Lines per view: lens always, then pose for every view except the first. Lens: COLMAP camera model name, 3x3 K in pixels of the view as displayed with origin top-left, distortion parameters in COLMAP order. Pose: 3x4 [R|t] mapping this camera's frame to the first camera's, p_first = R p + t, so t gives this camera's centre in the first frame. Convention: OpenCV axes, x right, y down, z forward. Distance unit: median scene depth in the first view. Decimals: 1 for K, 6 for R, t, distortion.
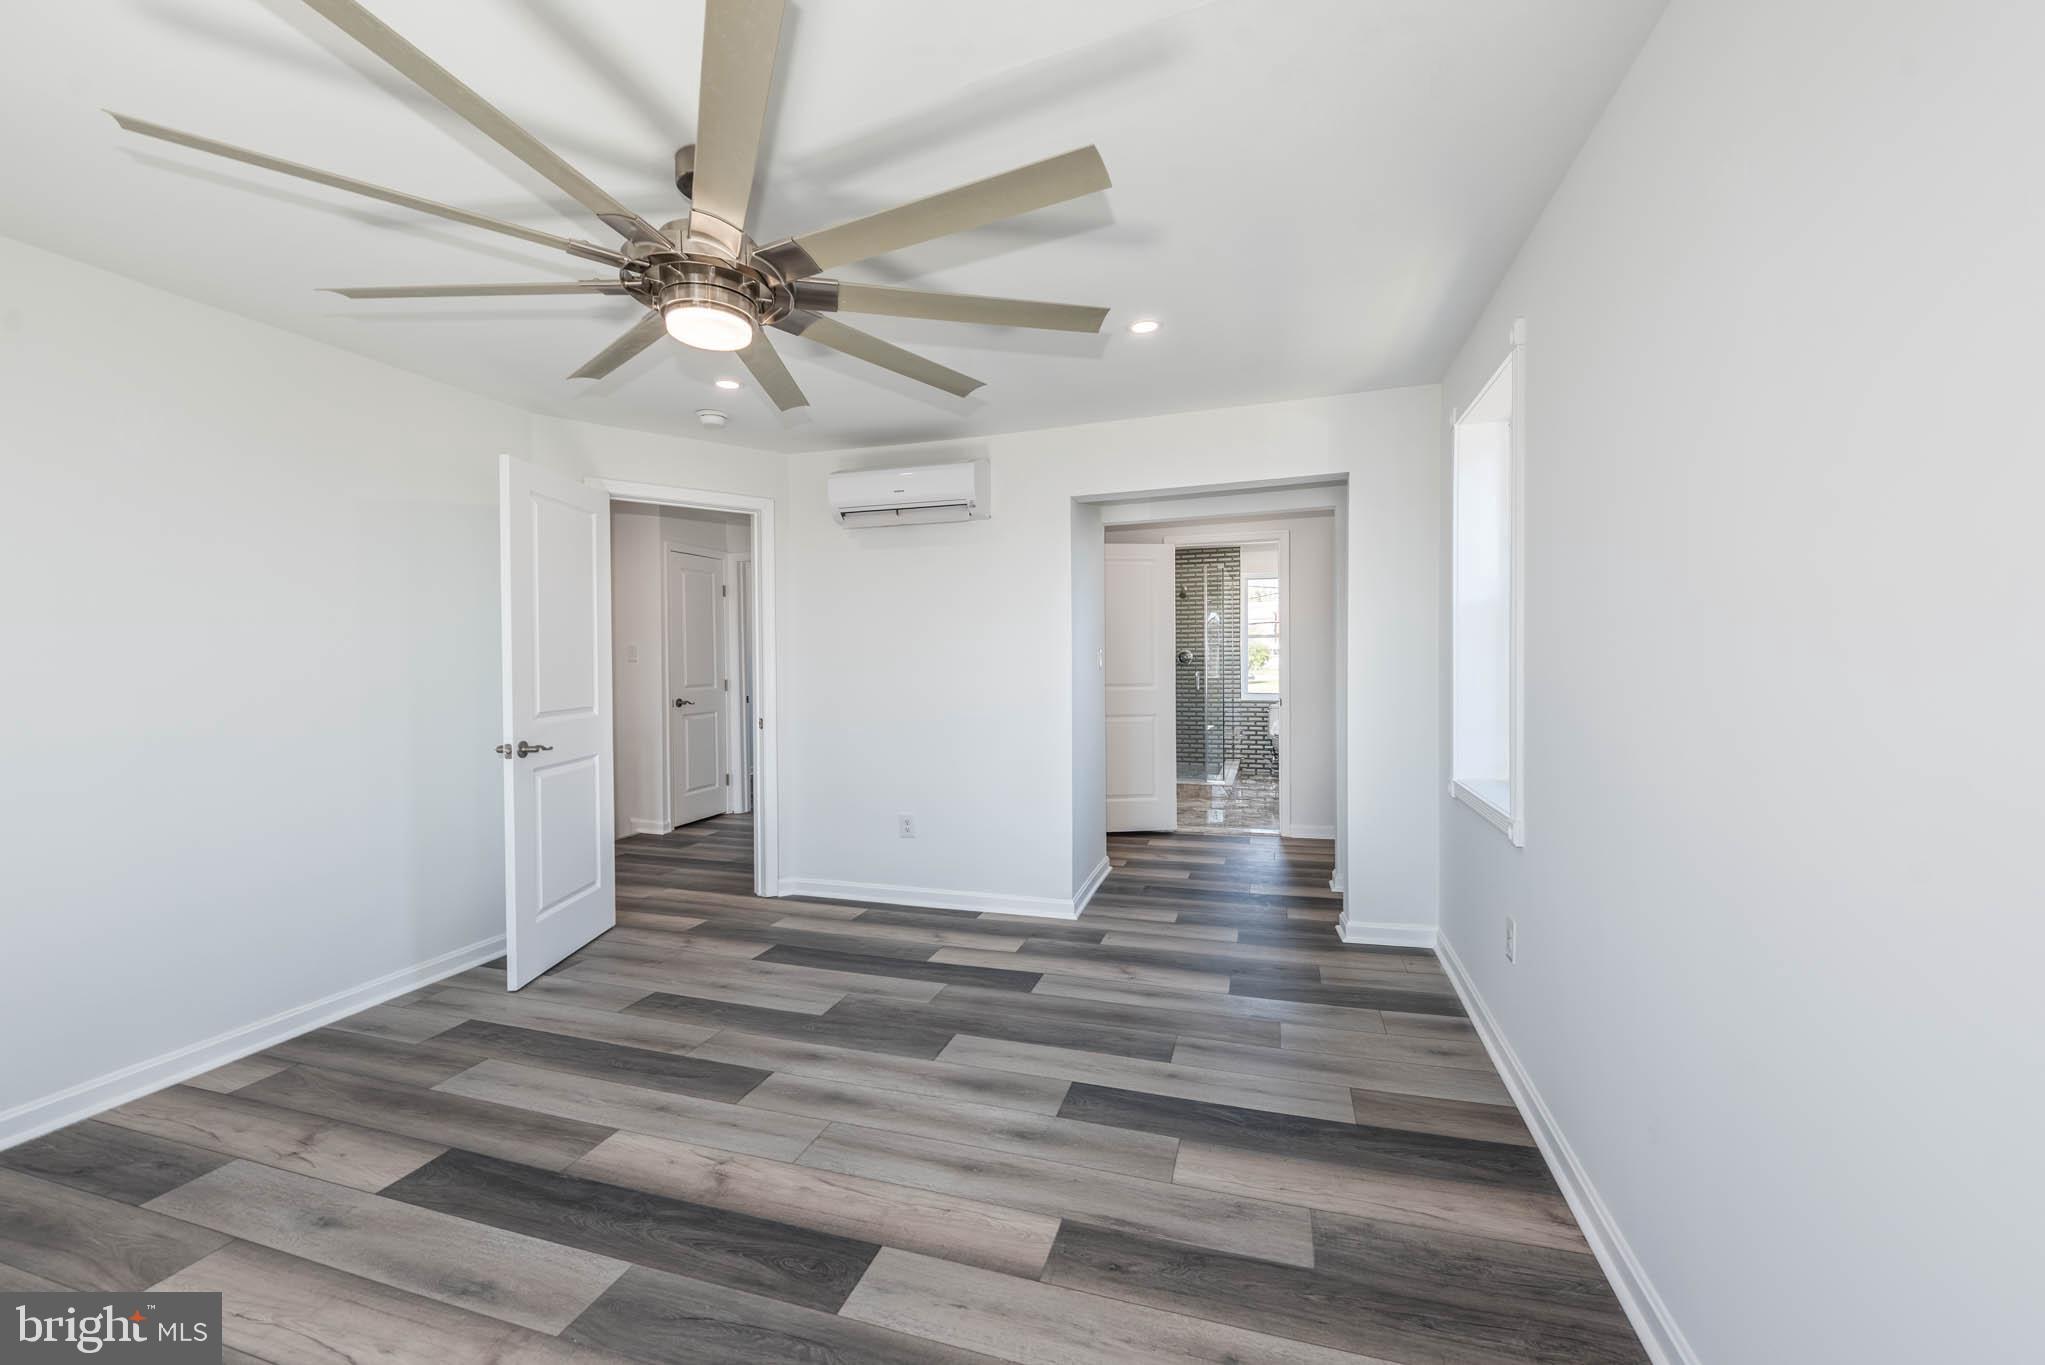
lens RADIAL K [[811.4, 0, 1022.4], [0, 811.4, 677.7], [0, 0, 1]] dist [0.010884, -0.002271]
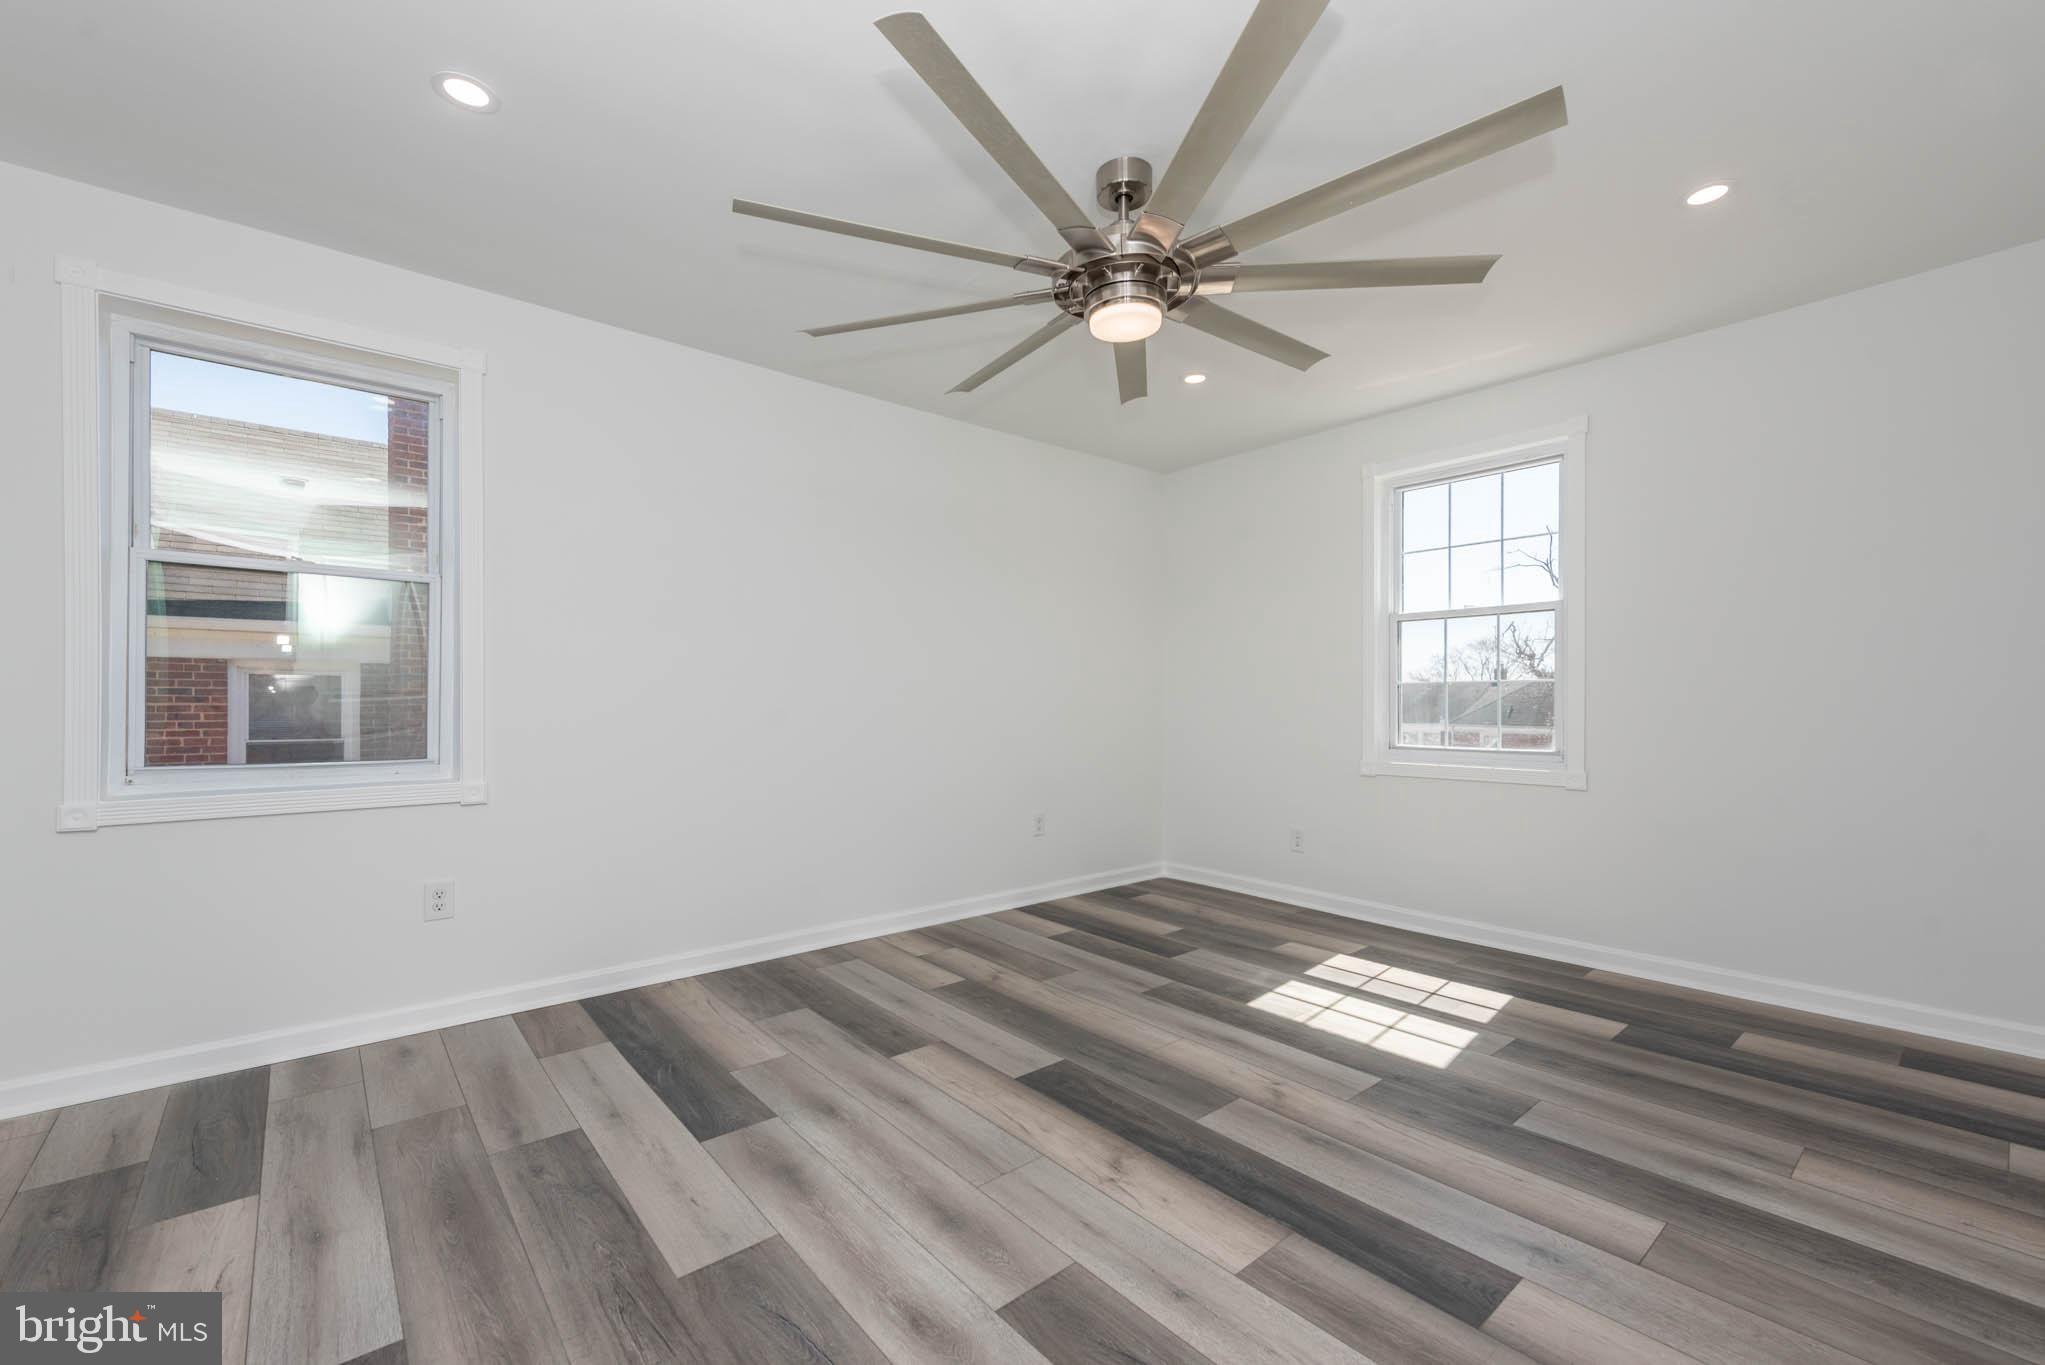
lens RADIAL K [[811.4, 0, 1021.2], [0, 811.4, 687.7], [0, 0, 1]] dist [0.010884, -0.002271]
pose [[-0.833034, 0.014798, 0.553024, -0.785003], [0.016169, 0.999866, -0.002399, 0.065972], [-0.552986, 0.006943, -0.833162, 1.792007]]
